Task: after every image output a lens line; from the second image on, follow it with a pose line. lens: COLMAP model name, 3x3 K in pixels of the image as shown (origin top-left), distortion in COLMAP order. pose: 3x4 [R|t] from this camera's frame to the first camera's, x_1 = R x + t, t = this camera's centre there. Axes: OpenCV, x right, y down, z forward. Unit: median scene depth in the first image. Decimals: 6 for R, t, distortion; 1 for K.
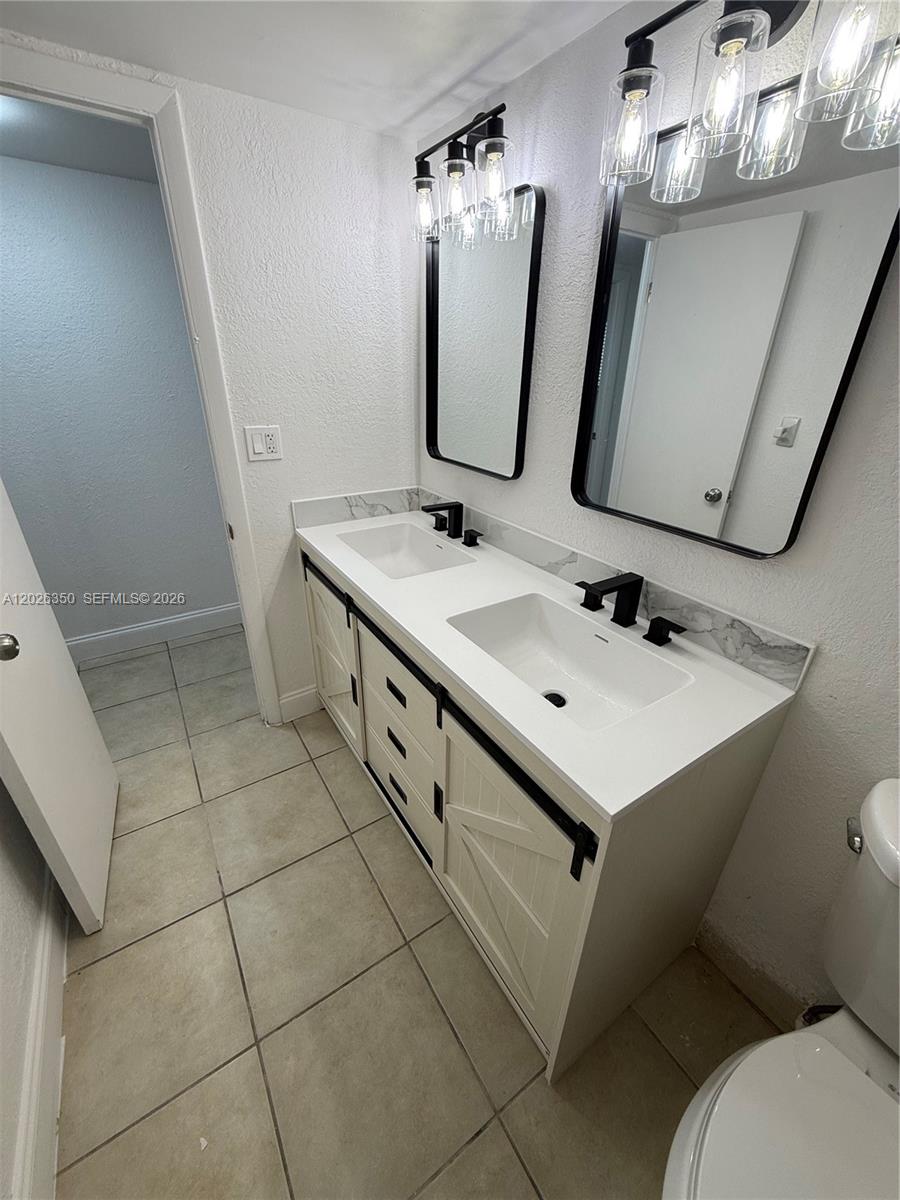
lens RADIAL K [[480.5, 0, 450.0], [0, 480.5, 600.0], [0, 0, 1]] dist [-0.001085, -0.000080]
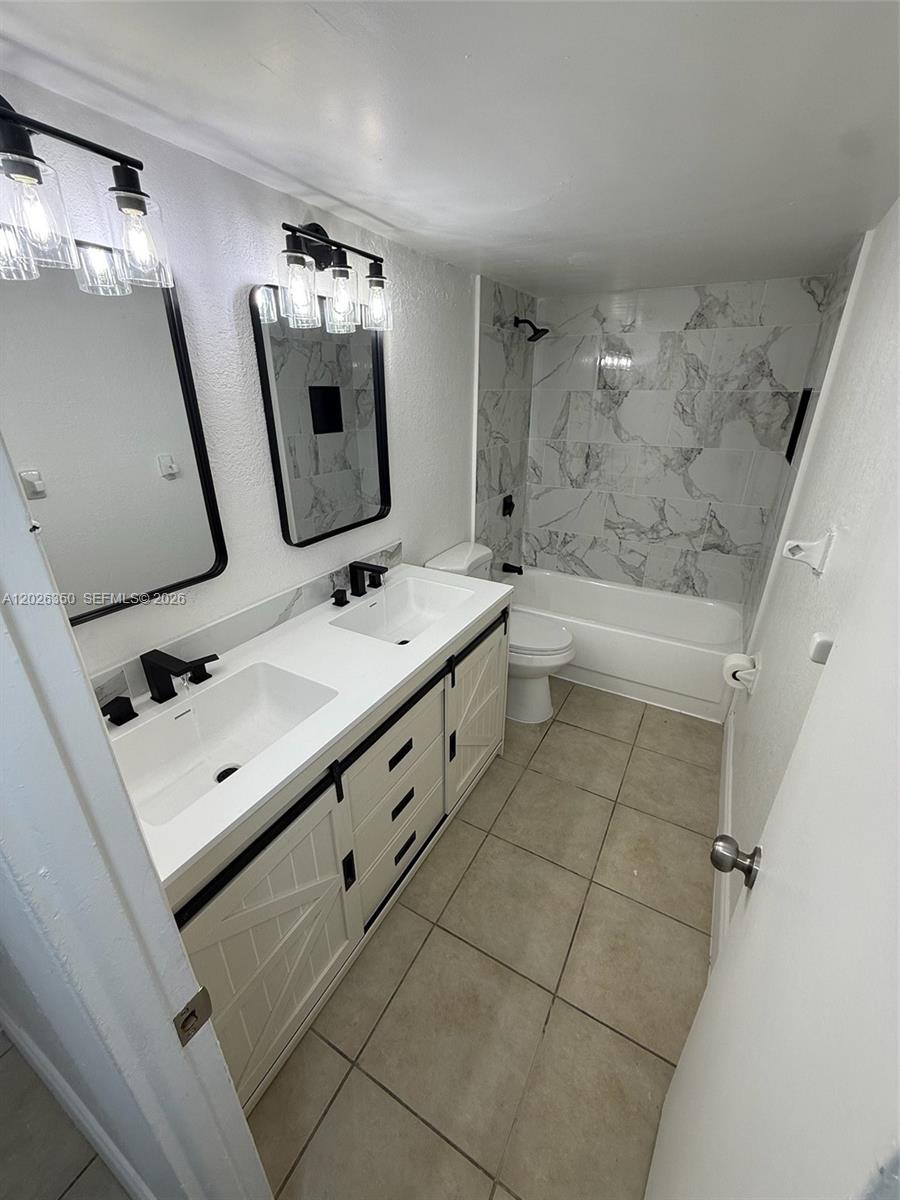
lens RADIAL K [[480.5, 0, 450.0], [0, 480.5, 600.0], [0, 0, 1]] dist [-0.001085, -0.000080]
pose [[-0.459676, -0.377913, 0.803666, -0.817051], [0.381815, 0.732939, 0.563043, -0.559832], [-0.801820, 0.565670, -0.192622, 0.873499]]
